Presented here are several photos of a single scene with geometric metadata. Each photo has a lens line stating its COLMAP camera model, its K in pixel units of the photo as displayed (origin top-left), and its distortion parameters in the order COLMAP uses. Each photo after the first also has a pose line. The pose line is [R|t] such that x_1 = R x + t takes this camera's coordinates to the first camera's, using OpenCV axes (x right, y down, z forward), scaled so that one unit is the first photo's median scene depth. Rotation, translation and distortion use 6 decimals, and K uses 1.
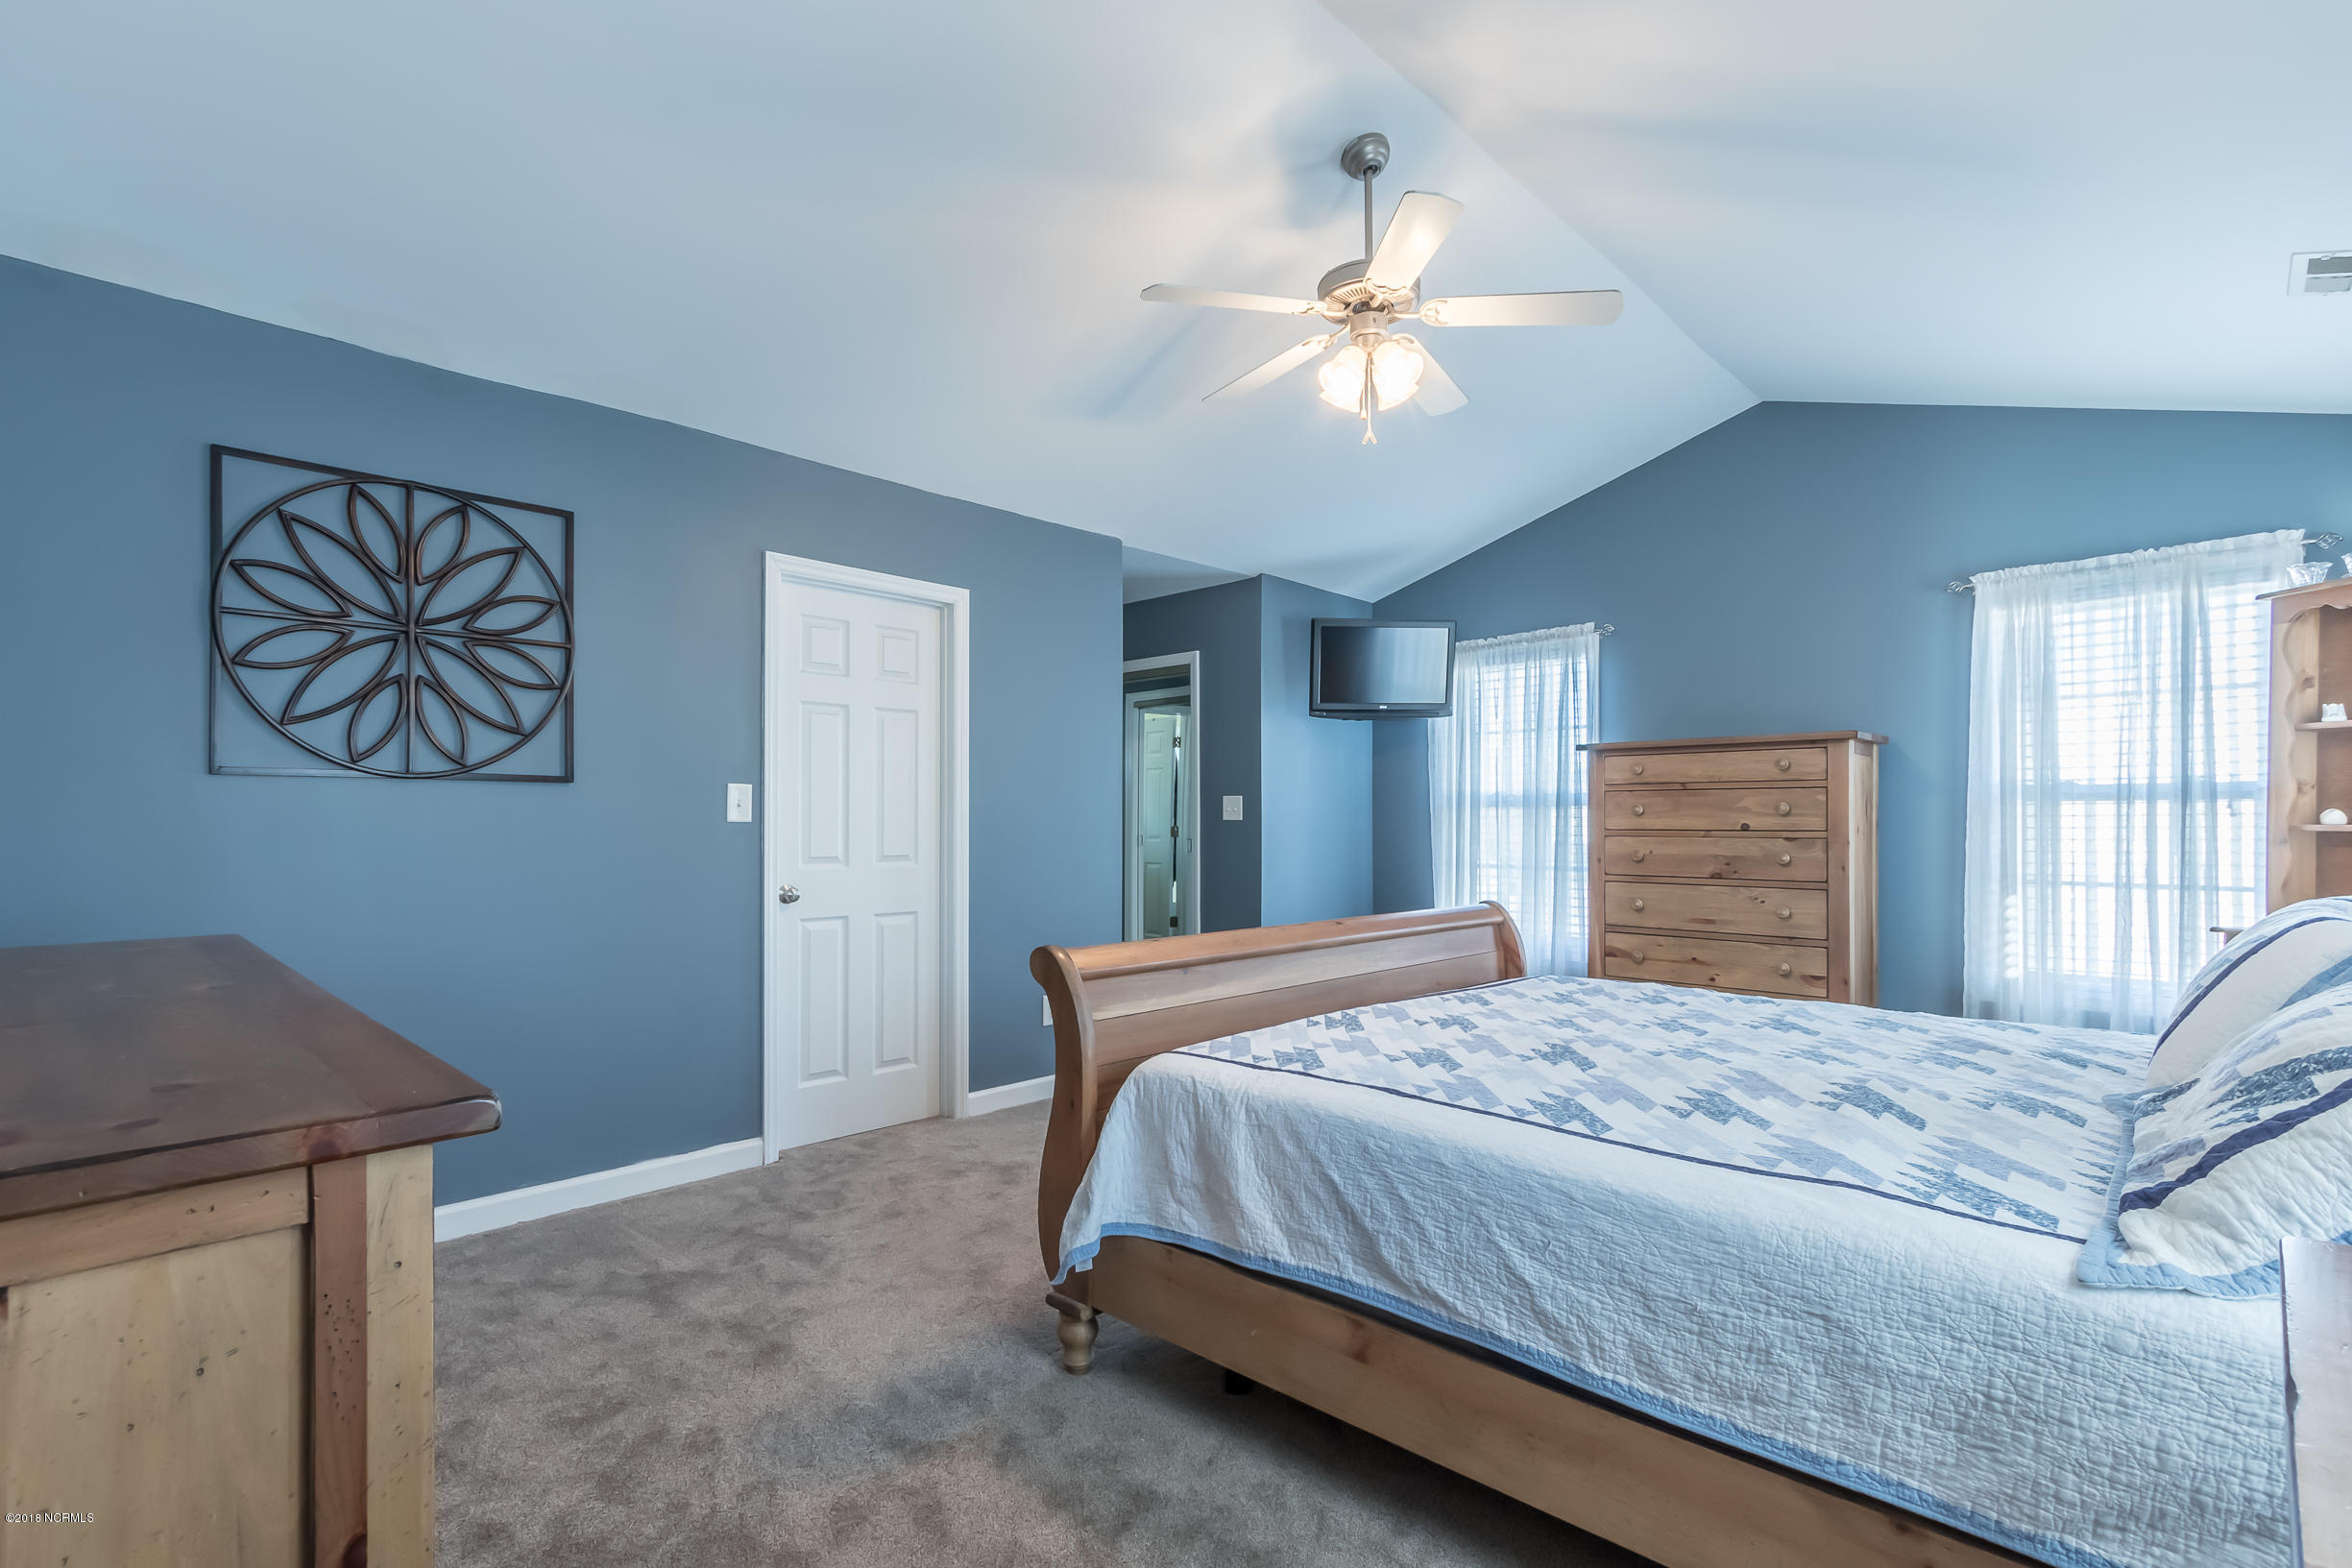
lens RADIAL K [[1094.9, 0, 1180.7], [0, 1094.9, 803.2], [0, 0, 1]] dist [-0.003879, -0.000728]
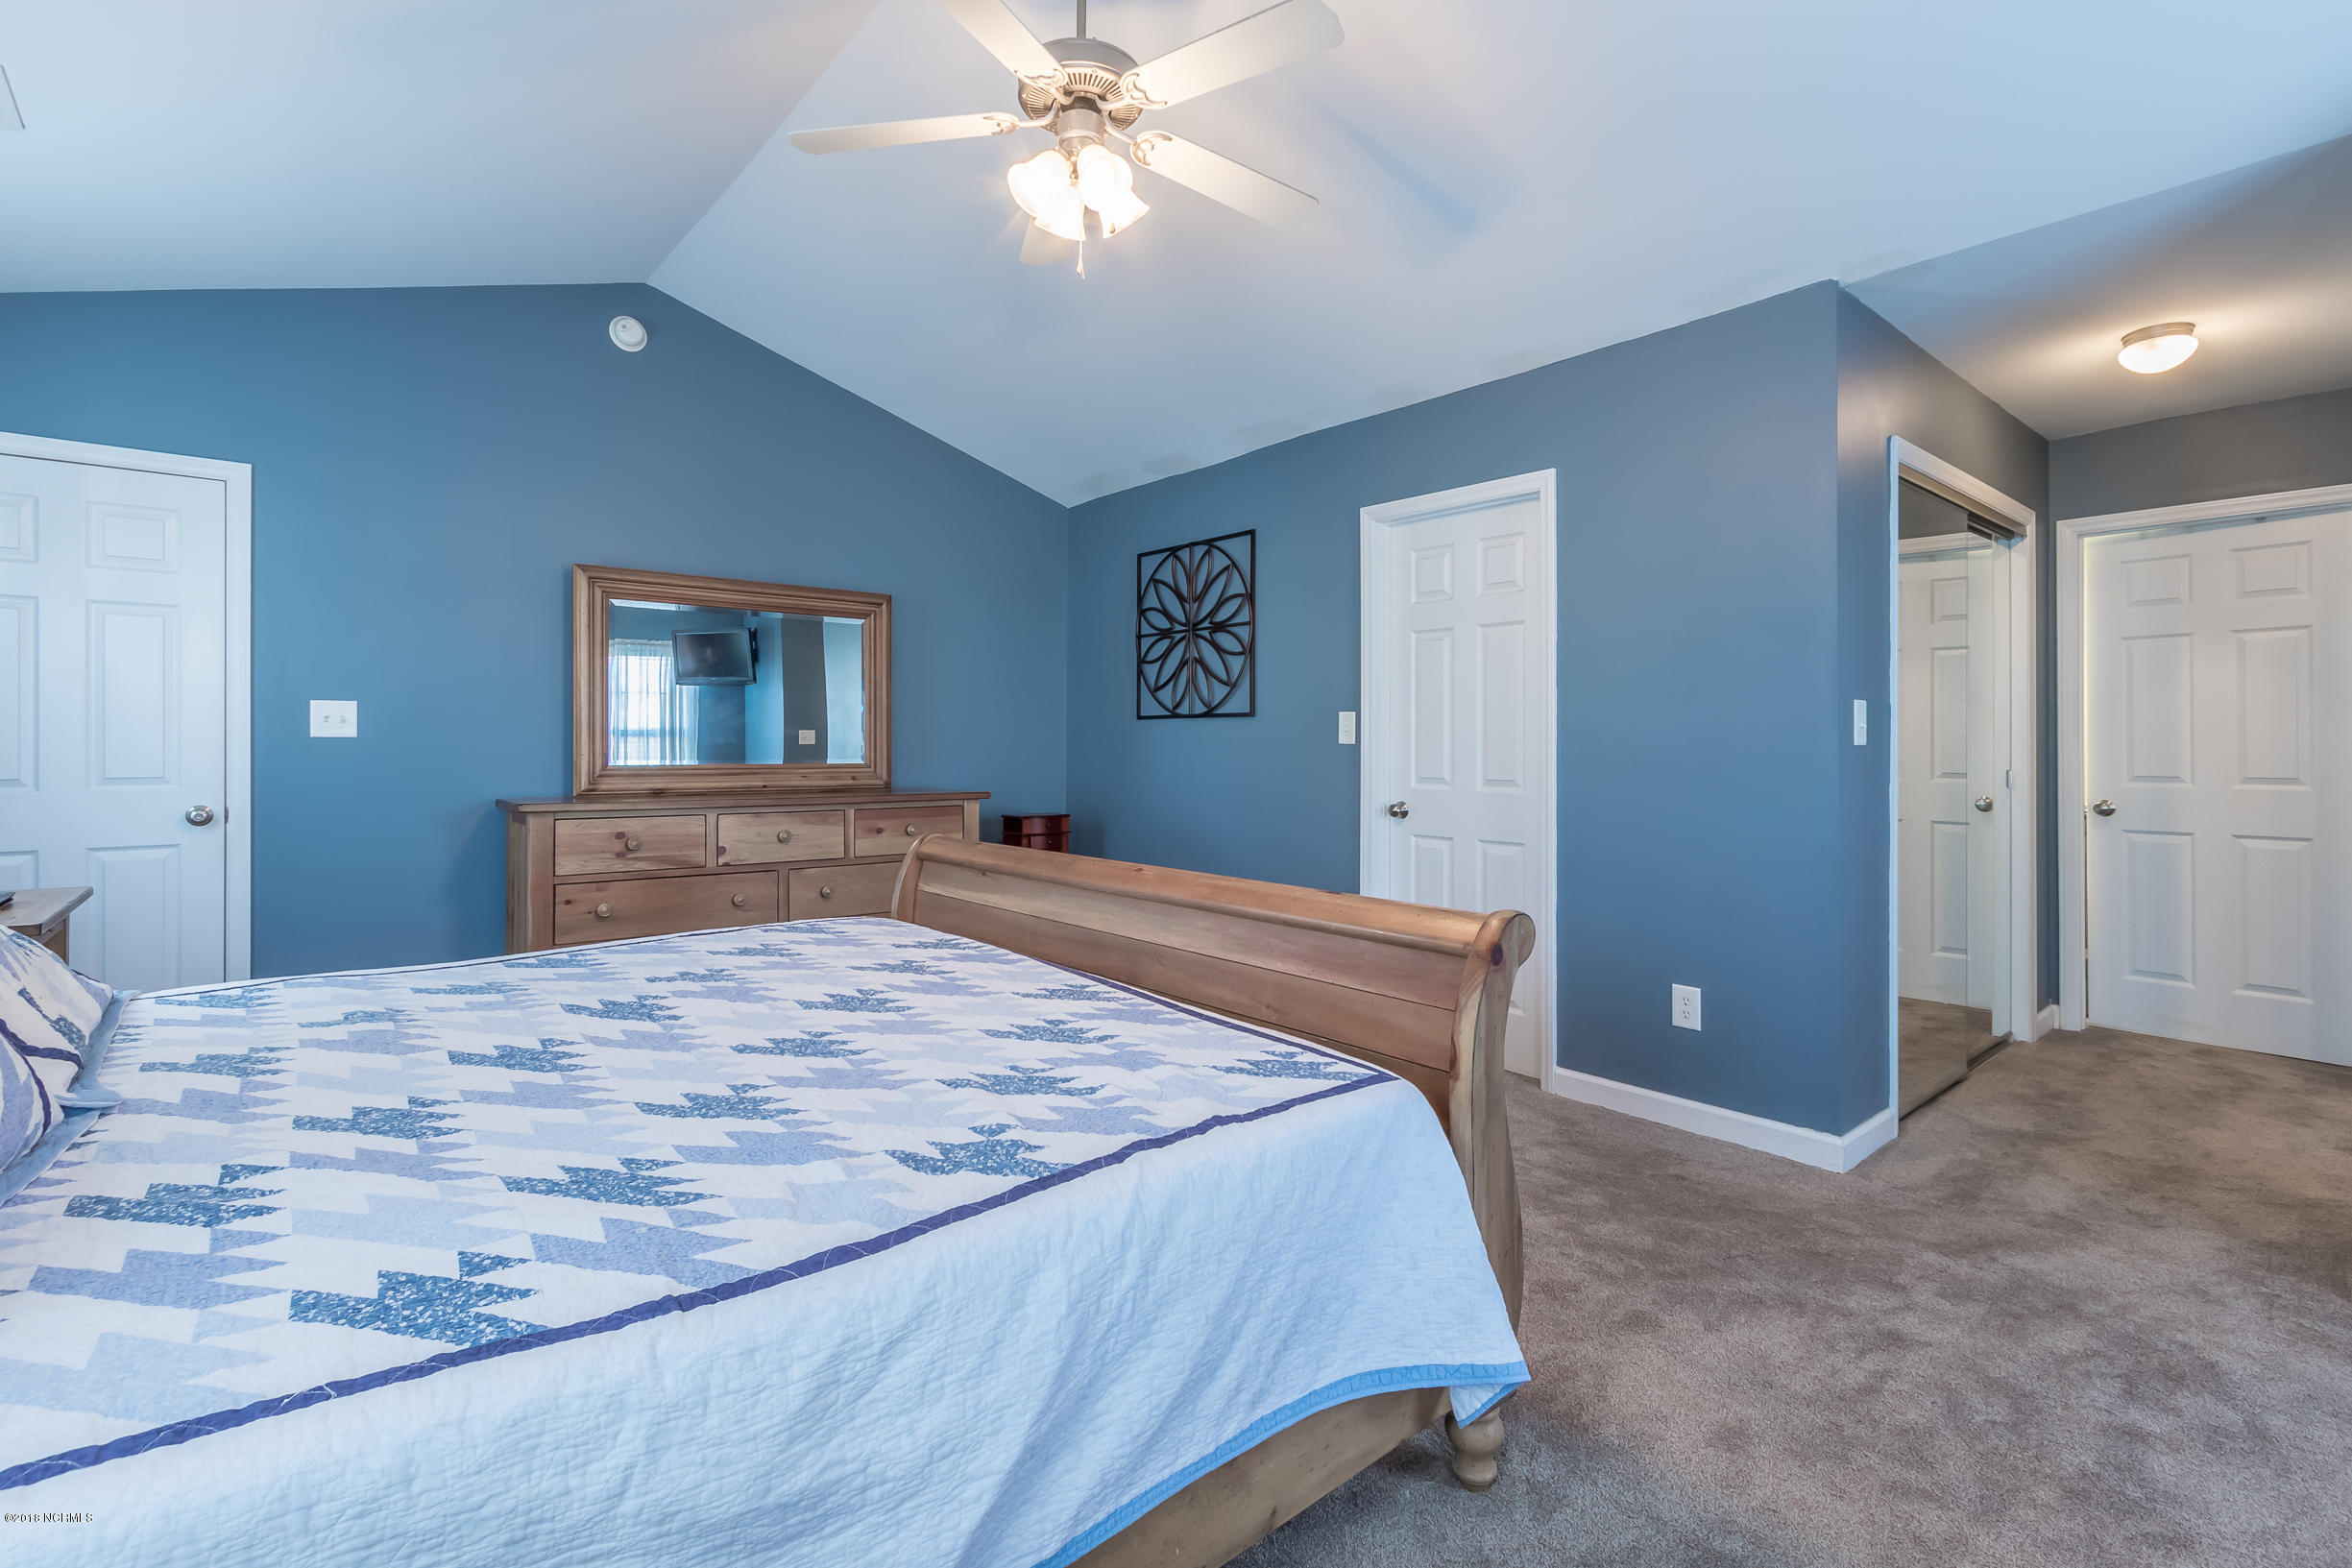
lens RADIAL K [[1094.9, 0, 1173.4], [0, 1094.9, 761.3], [0, 0, 1]] dist [-0.003879, -0.000728]
pose [[-0.113563, -0.001244, -0.993530, 0.952504], [-0.000865, 0.999999, -0.001153, 0.044830], [0.993530, 0.000729, -0.113564, 1.136473]]
